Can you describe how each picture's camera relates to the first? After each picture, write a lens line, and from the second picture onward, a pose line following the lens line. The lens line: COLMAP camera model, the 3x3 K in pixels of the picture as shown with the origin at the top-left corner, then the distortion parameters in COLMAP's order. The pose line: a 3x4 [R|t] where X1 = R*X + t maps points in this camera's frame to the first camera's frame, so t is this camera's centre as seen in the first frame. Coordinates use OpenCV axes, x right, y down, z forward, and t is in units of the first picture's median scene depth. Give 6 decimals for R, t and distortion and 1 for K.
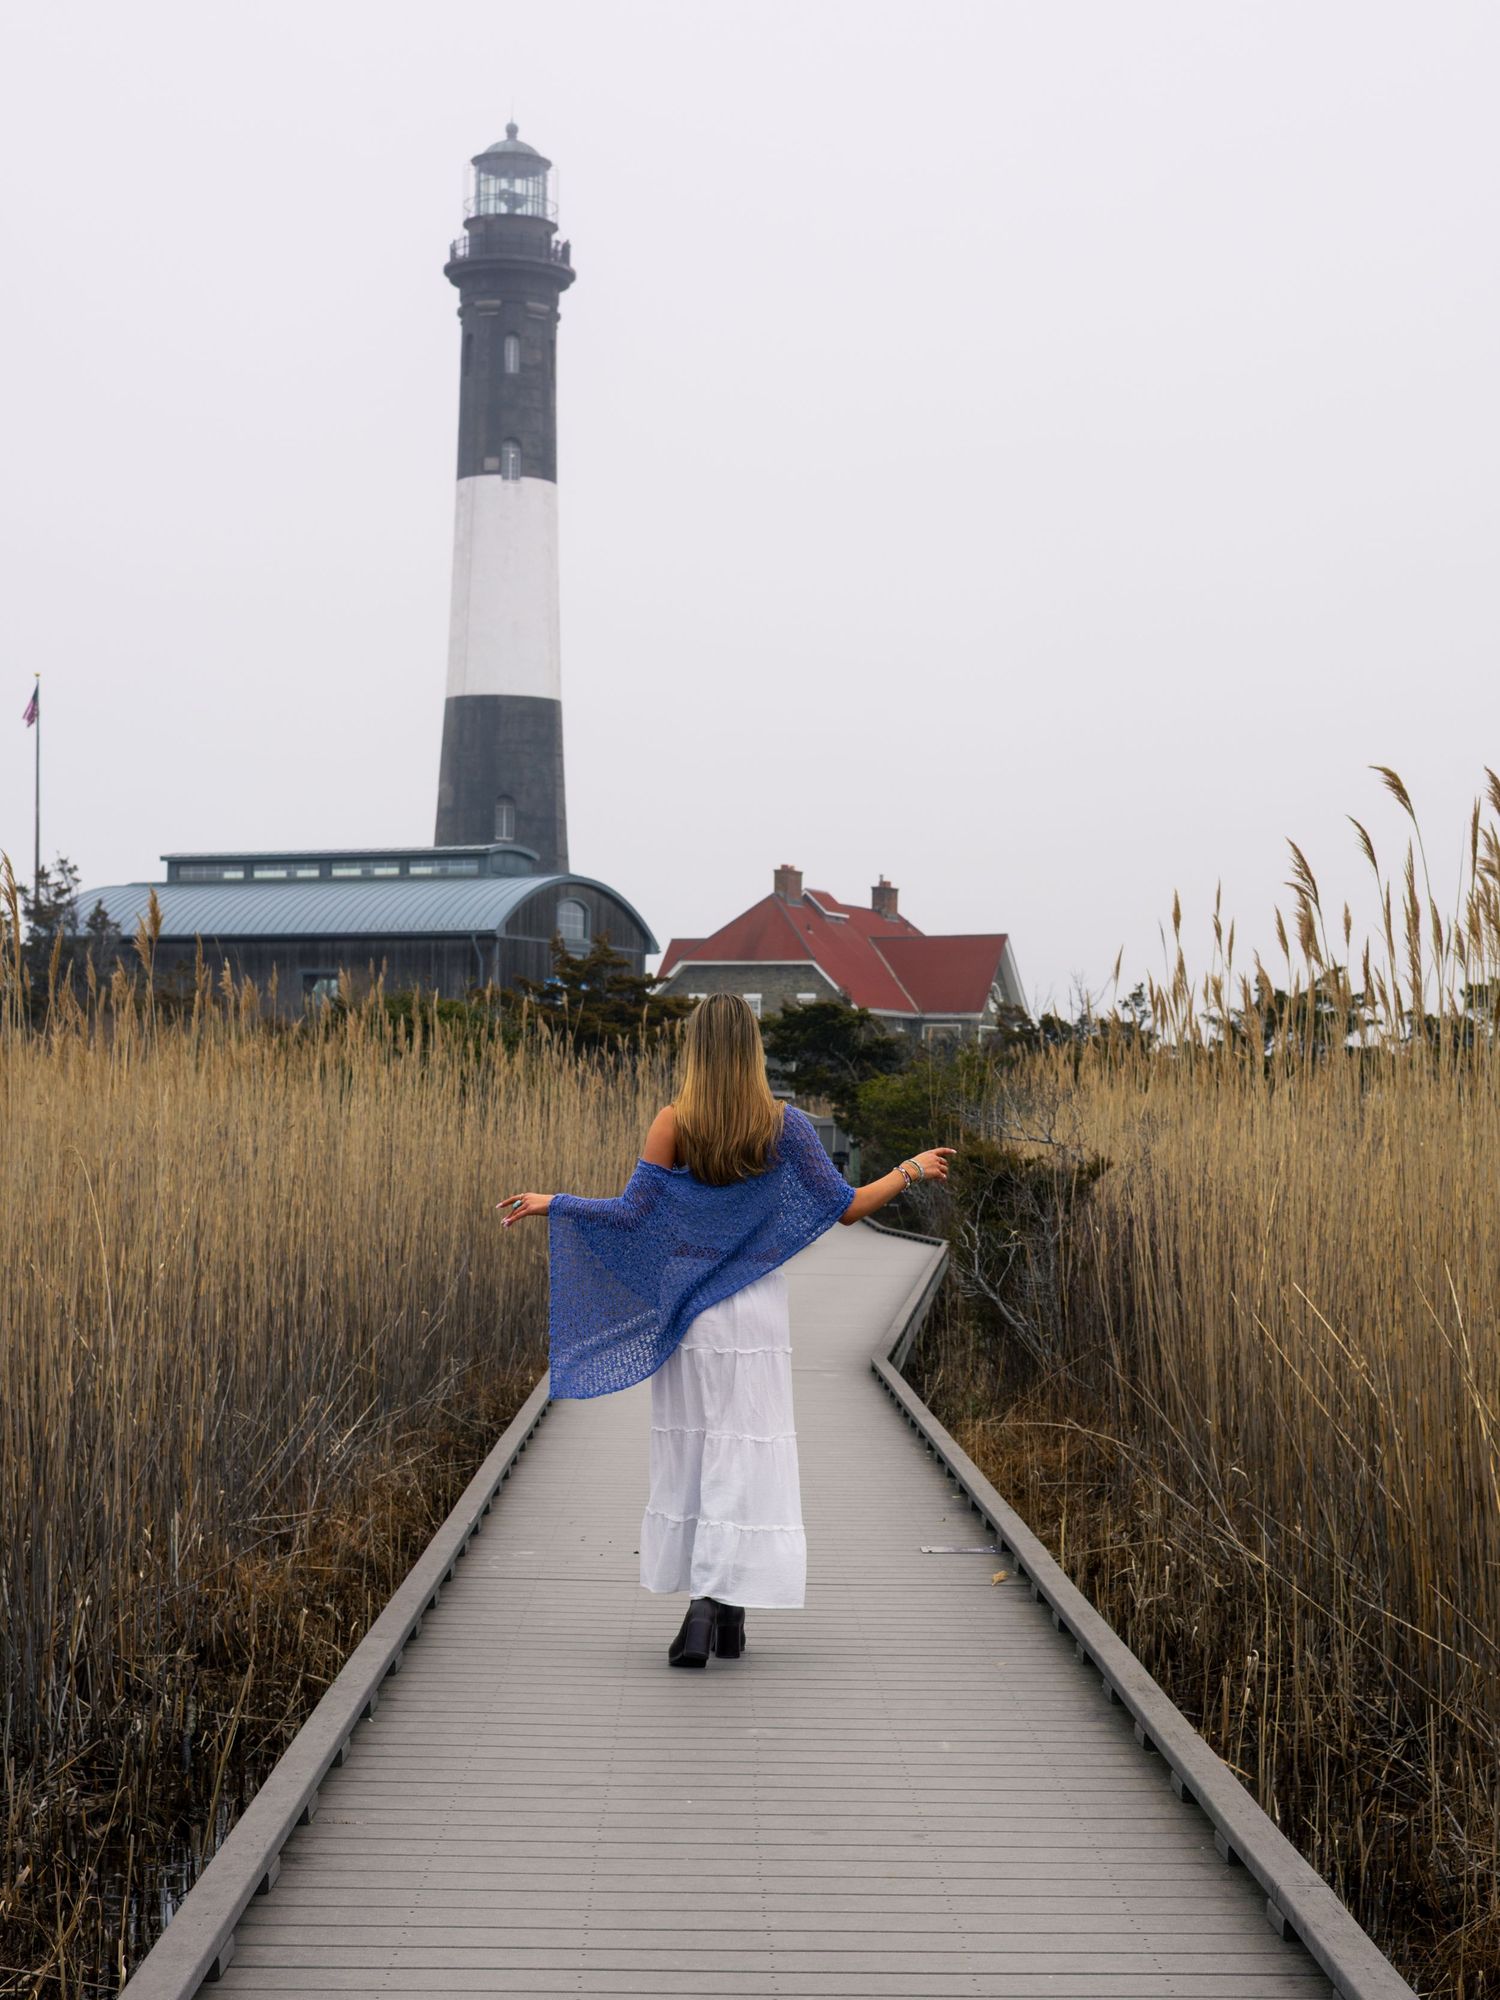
lens RADIAL K [[2792.4, 0, 783.1], [0, 2792.4, 1210.1], [0, 0, 1]] dist [-0.000210, 0.090684]
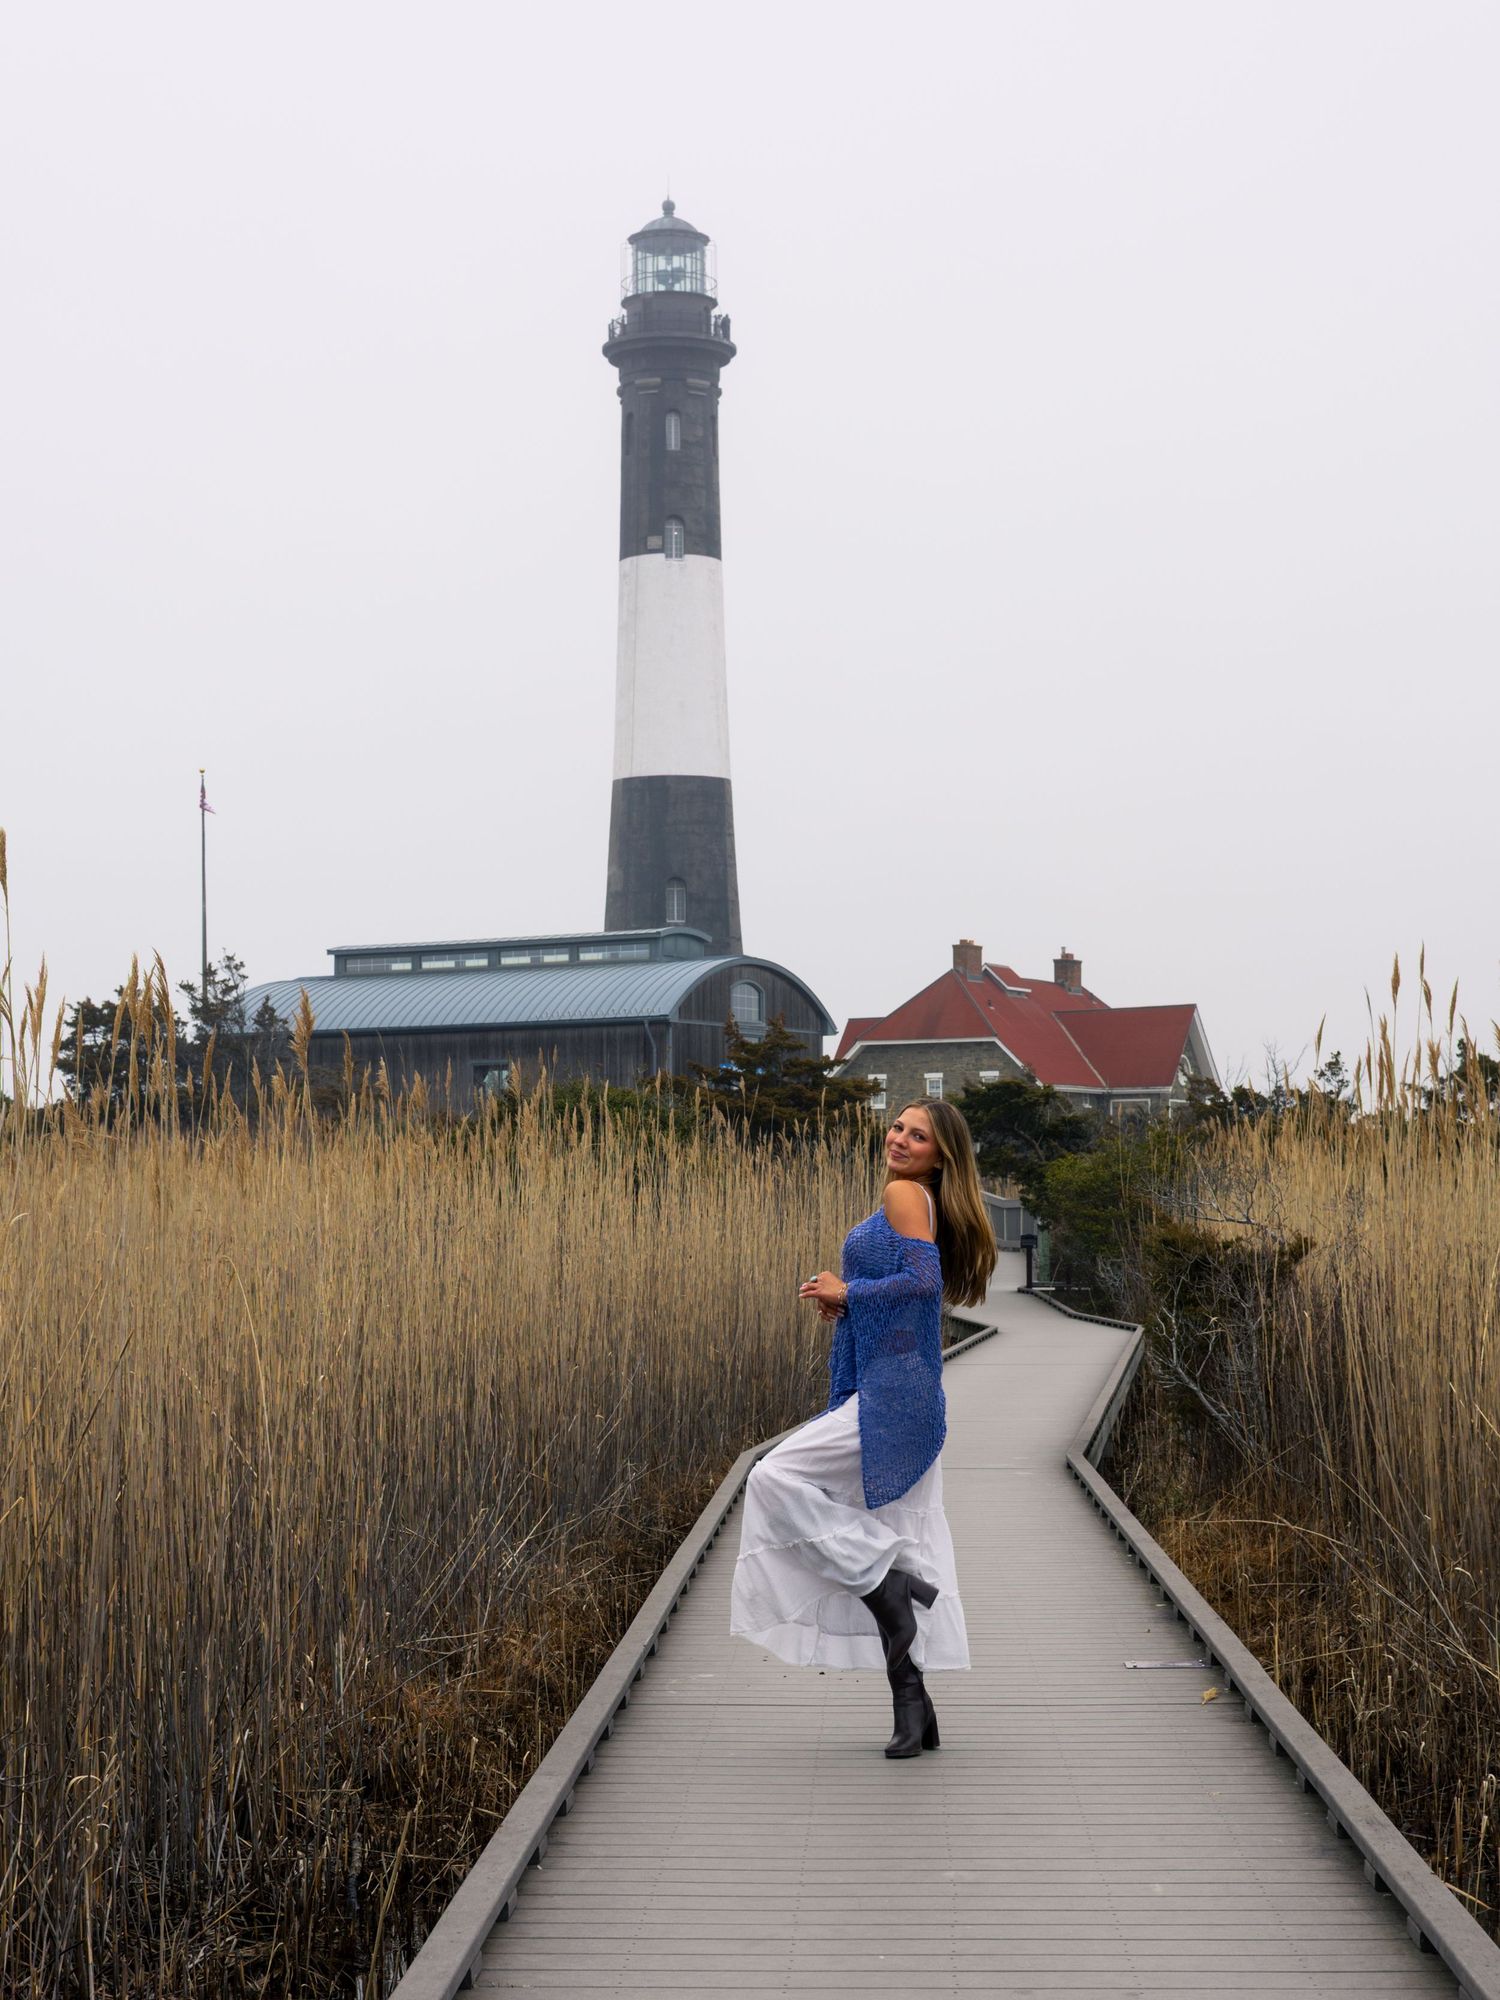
lens RADIAL K [[2857.8, 0, 820.4], [0, 2857.8, 1186.3], [0, 0, 1]] dist [-0.000207, 0.104136]
pose [[0.998343, -0.024993, -0.051825, 0.000452], [0.023034, 0.999010, -0.038051, -0.002052], [0.052725, 0.036794, 0.997931, 0.013267]]
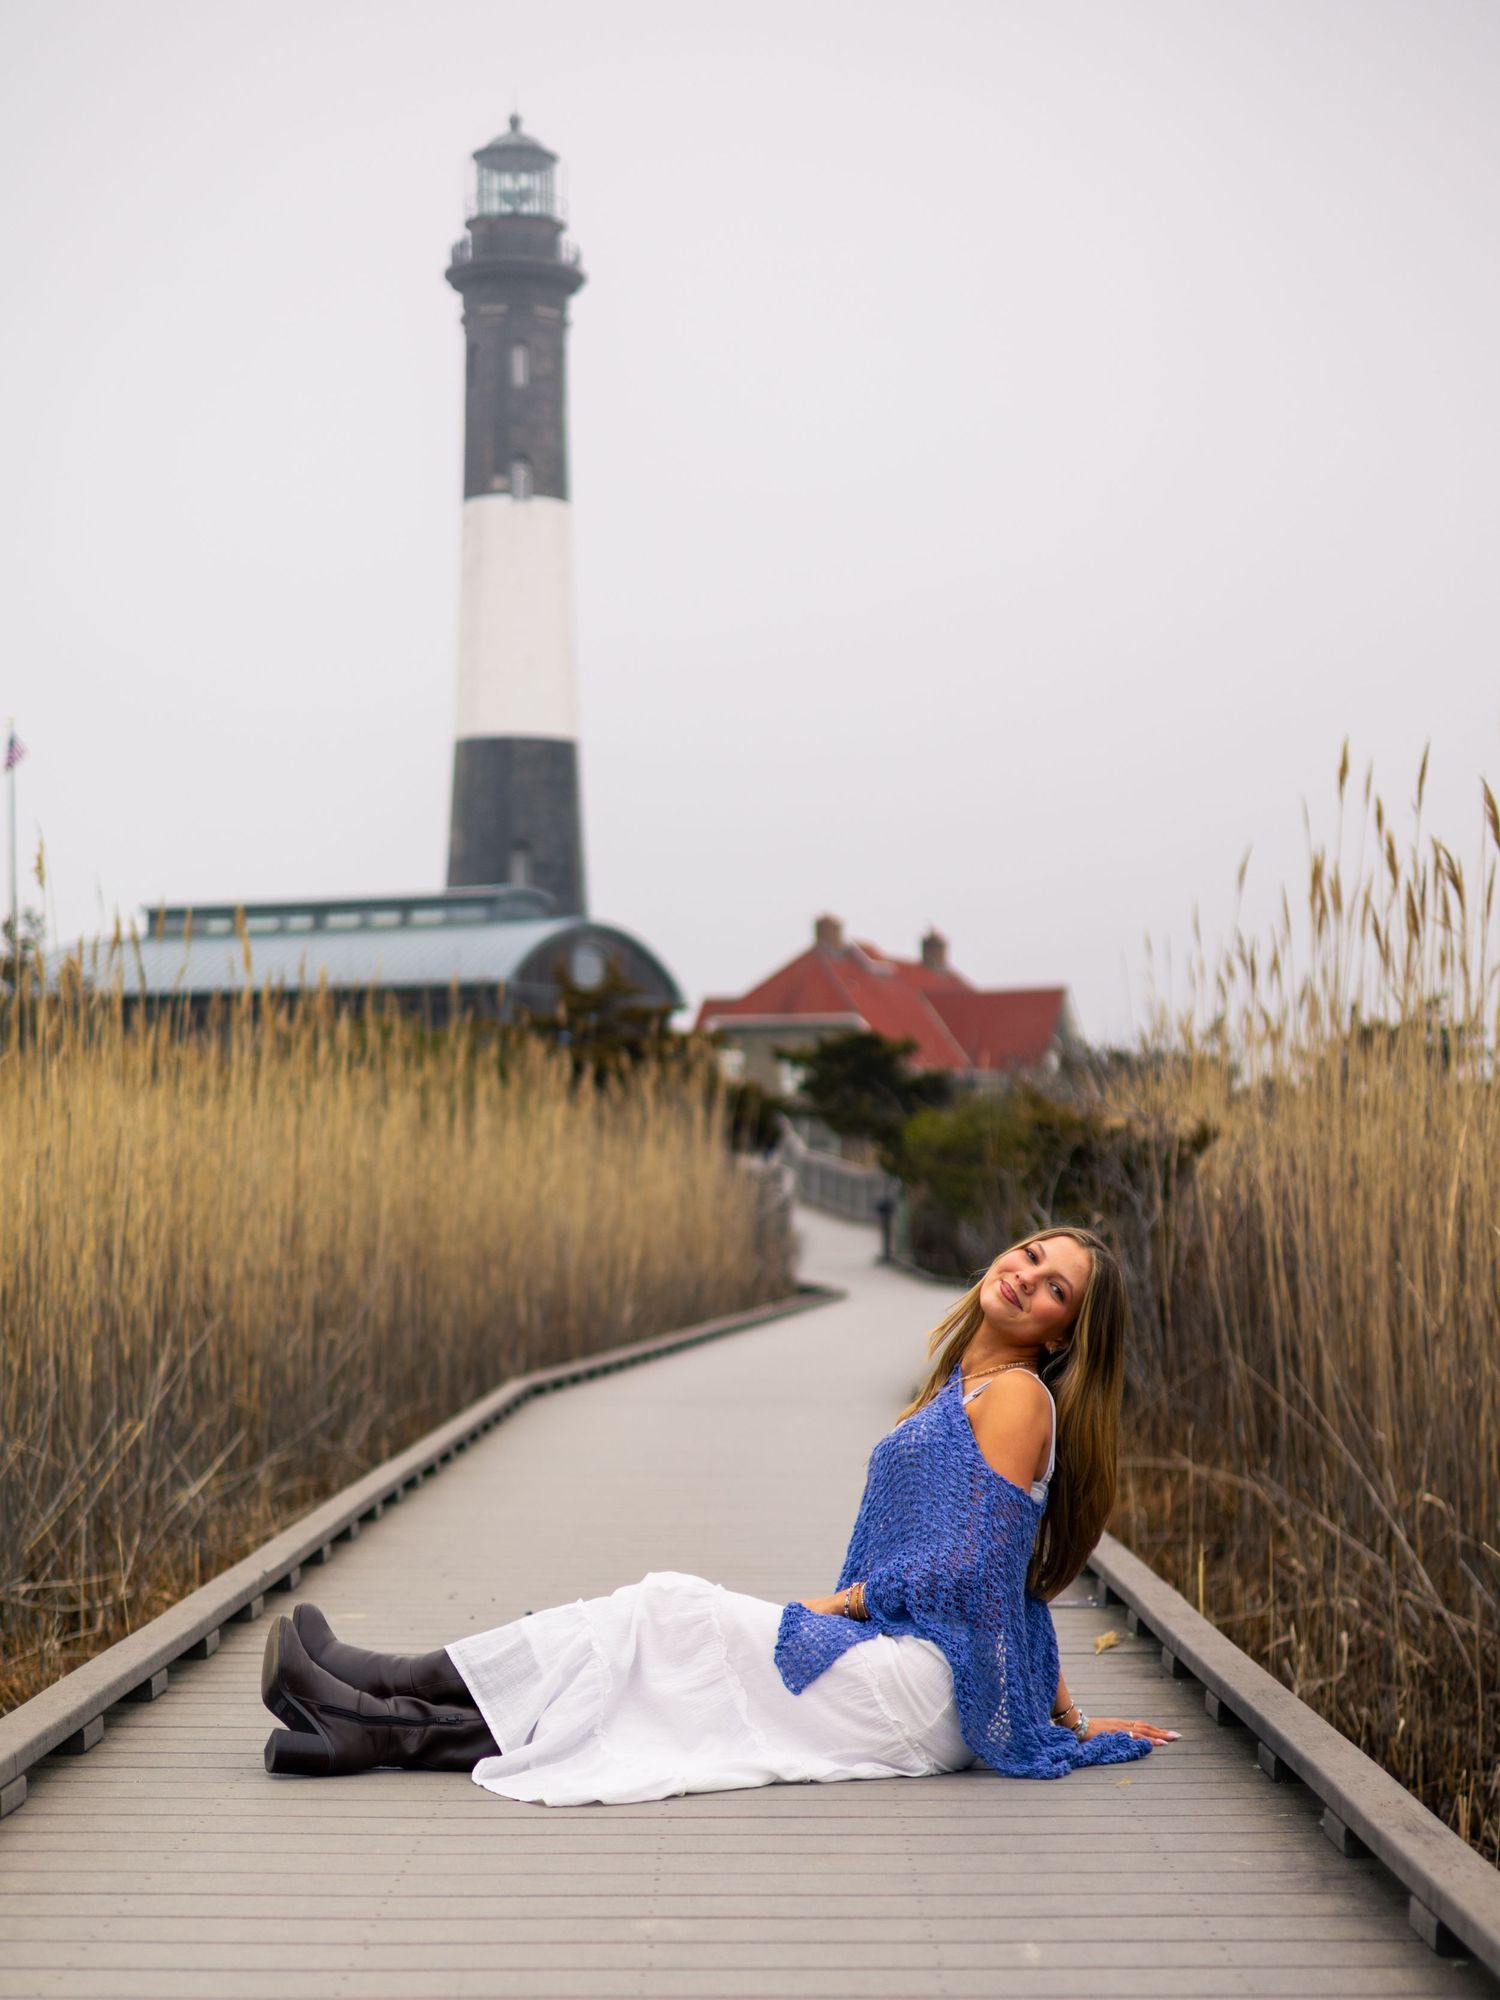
lens RADIAL K [[2748.8, 0, 820.8], [0, 2748.8, 1322.6], [0, 0, 1]] dist [0.005608, 0.054954]
pose [[0.999838, -0.015927, -0.008410, 0.008312], [0.015889, 0.999864, -0.004522, 0.025536], [0.008481, 0.004388, 0.999954, 0.159251]]
